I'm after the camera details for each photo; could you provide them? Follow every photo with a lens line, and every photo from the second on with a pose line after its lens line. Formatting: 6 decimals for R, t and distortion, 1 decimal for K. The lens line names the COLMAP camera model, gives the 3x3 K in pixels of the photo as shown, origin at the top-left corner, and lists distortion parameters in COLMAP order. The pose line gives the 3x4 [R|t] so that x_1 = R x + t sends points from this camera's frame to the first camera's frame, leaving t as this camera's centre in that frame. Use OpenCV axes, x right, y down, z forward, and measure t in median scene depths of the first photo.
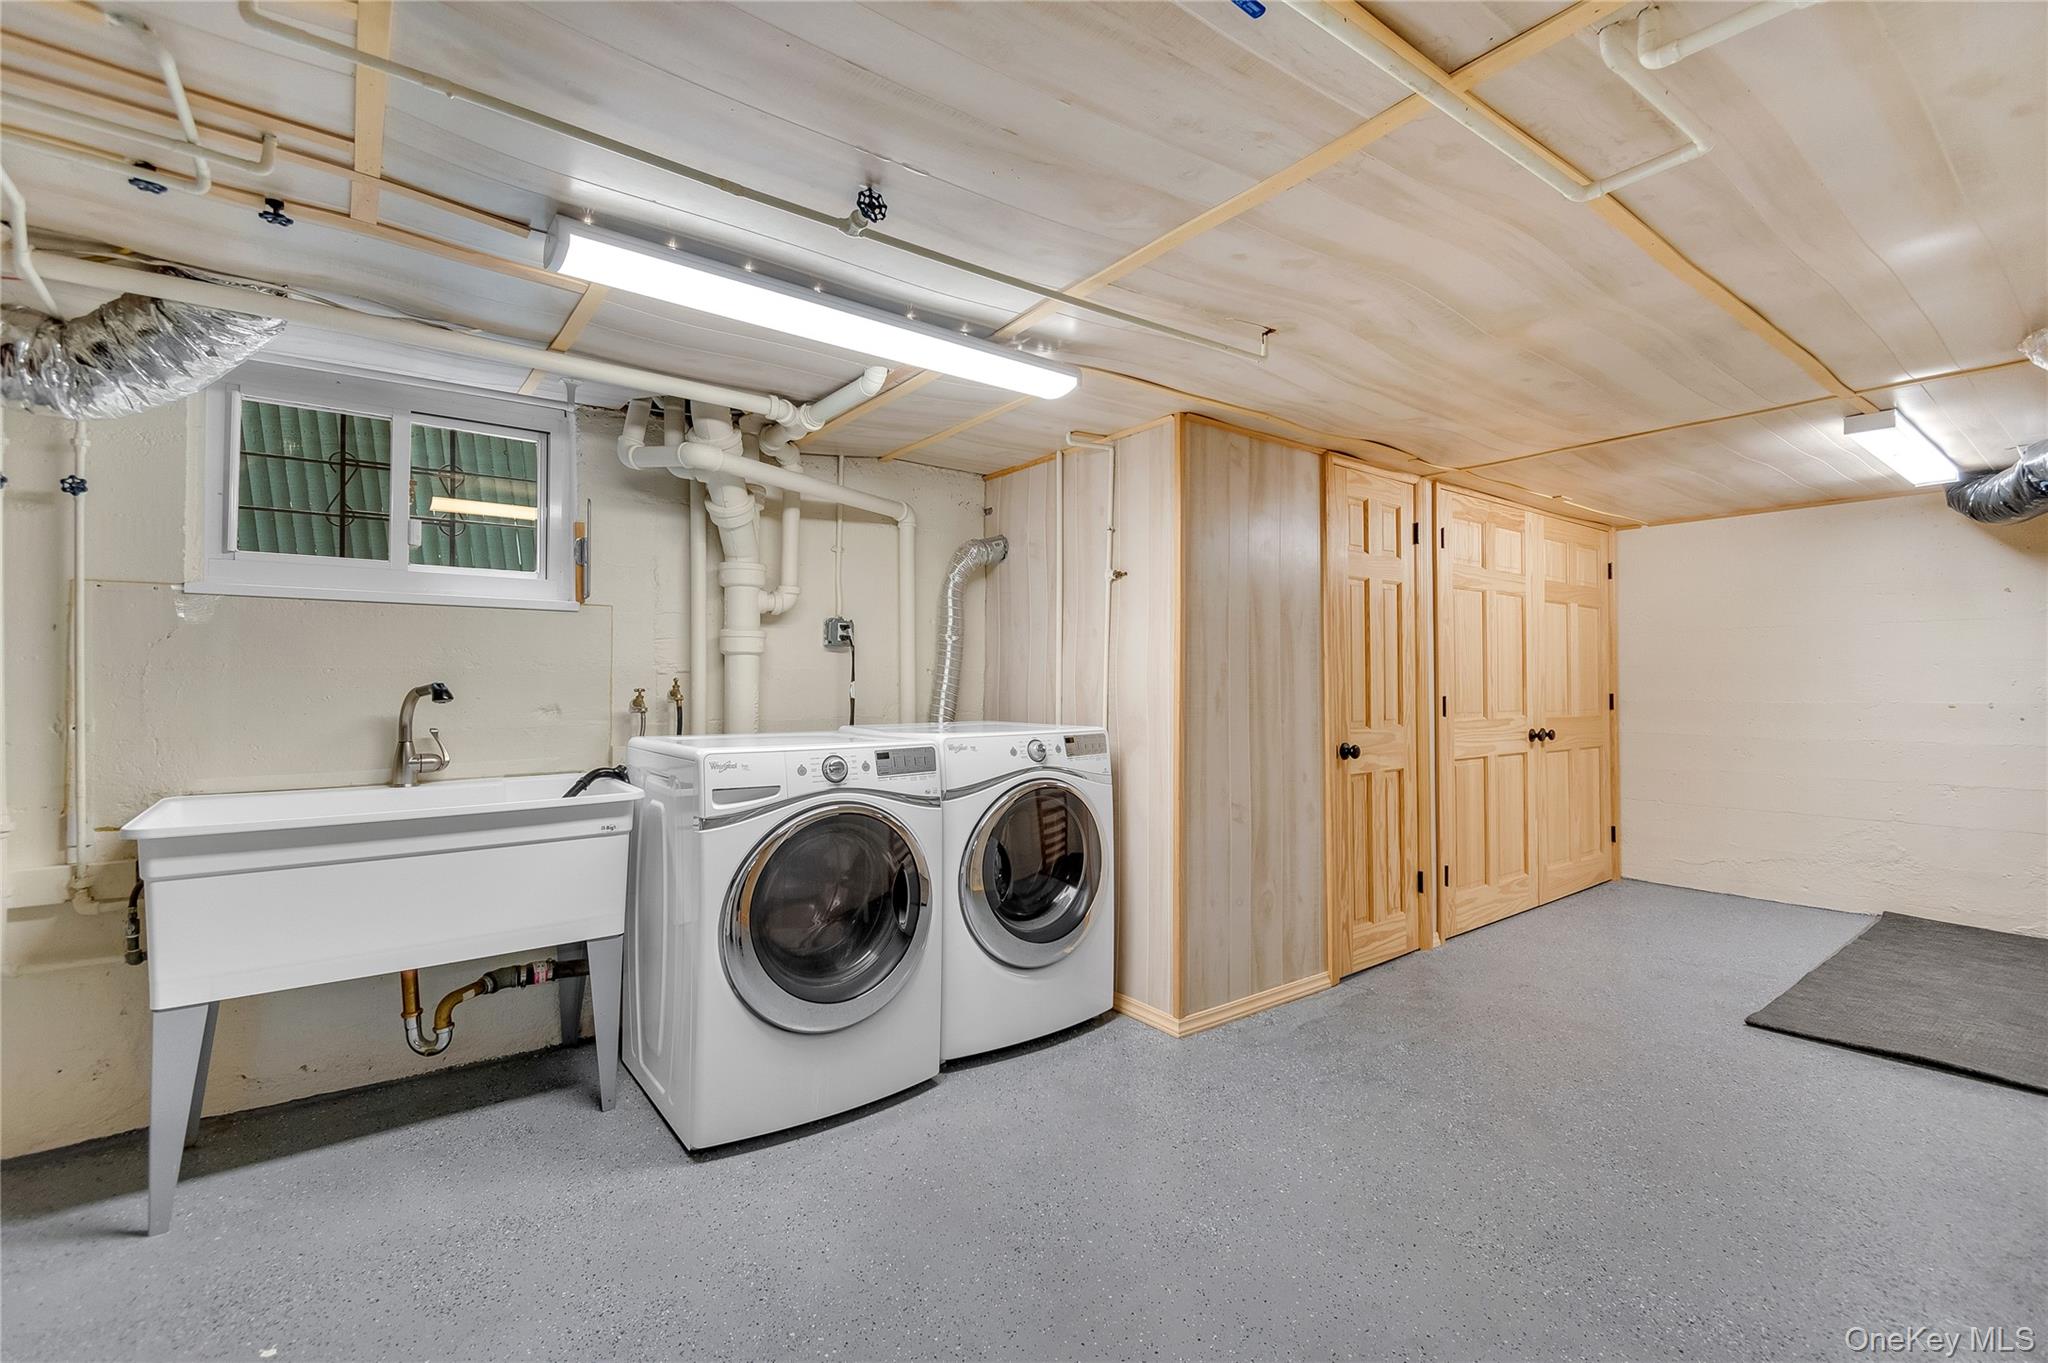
lens RADIAL K [[898.4, 0, 1023.4], [0, 898.4, 663.3], [0, 0, 1]] dist [0.001582, -0.000364]
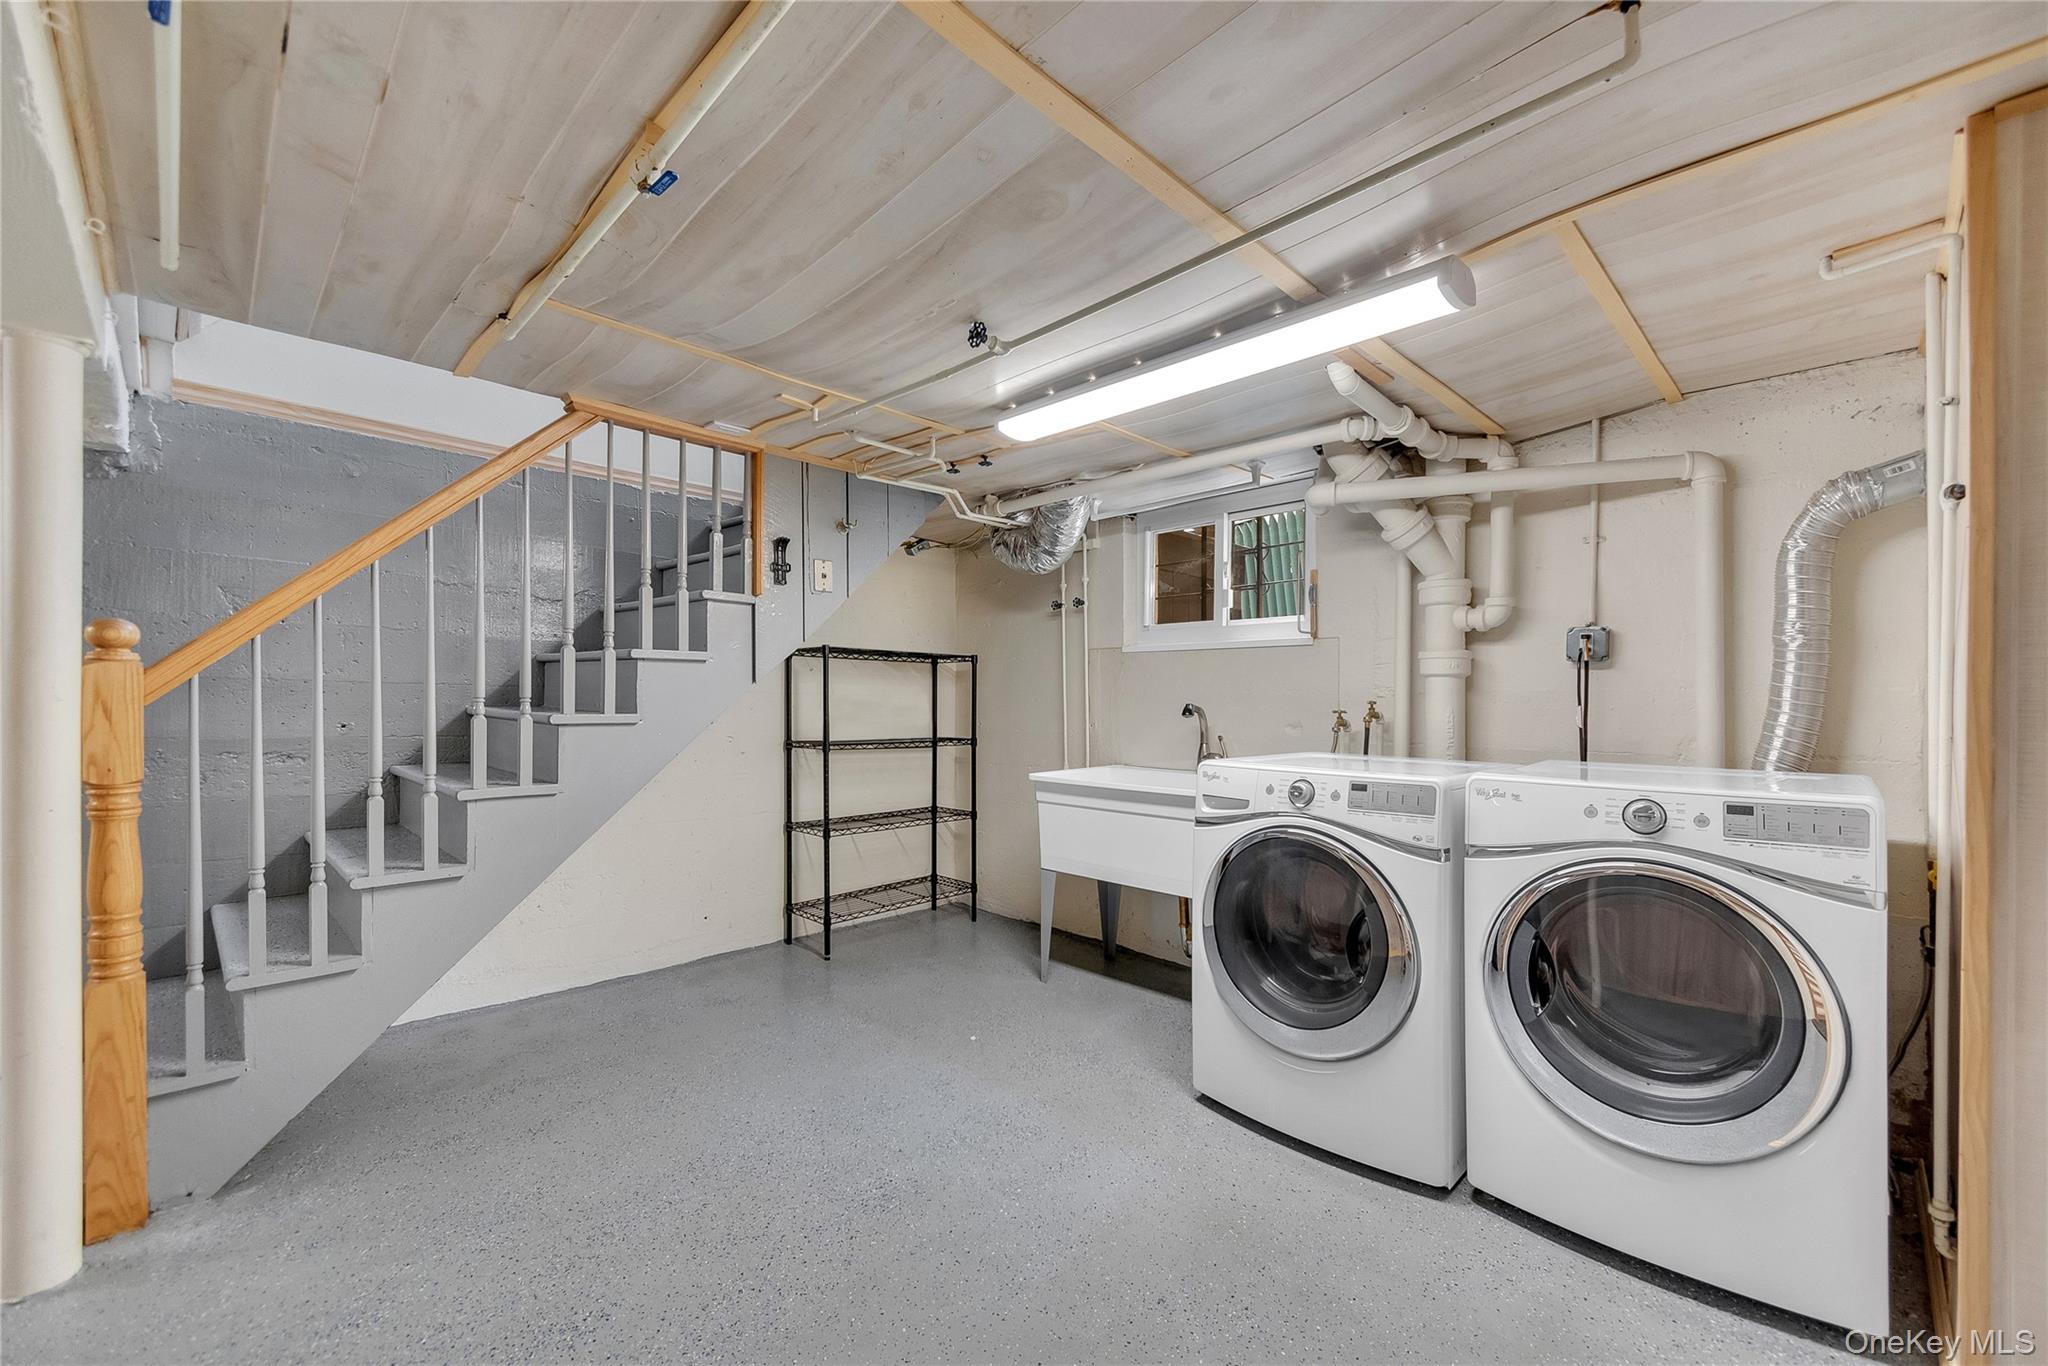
lens RADIAL K [[814.6, 0, 1024.0], [0, 814.6, 700.7], [0, 0, 1]] dist [0.002384, 0.000042]
pose [[0.132605, 0.004081, -0.991161, 0.583862], [0.012520, 0.999905, 0.005792, 0.006017], [0.991090, -0.013177, 0.132542, 0.527485]]
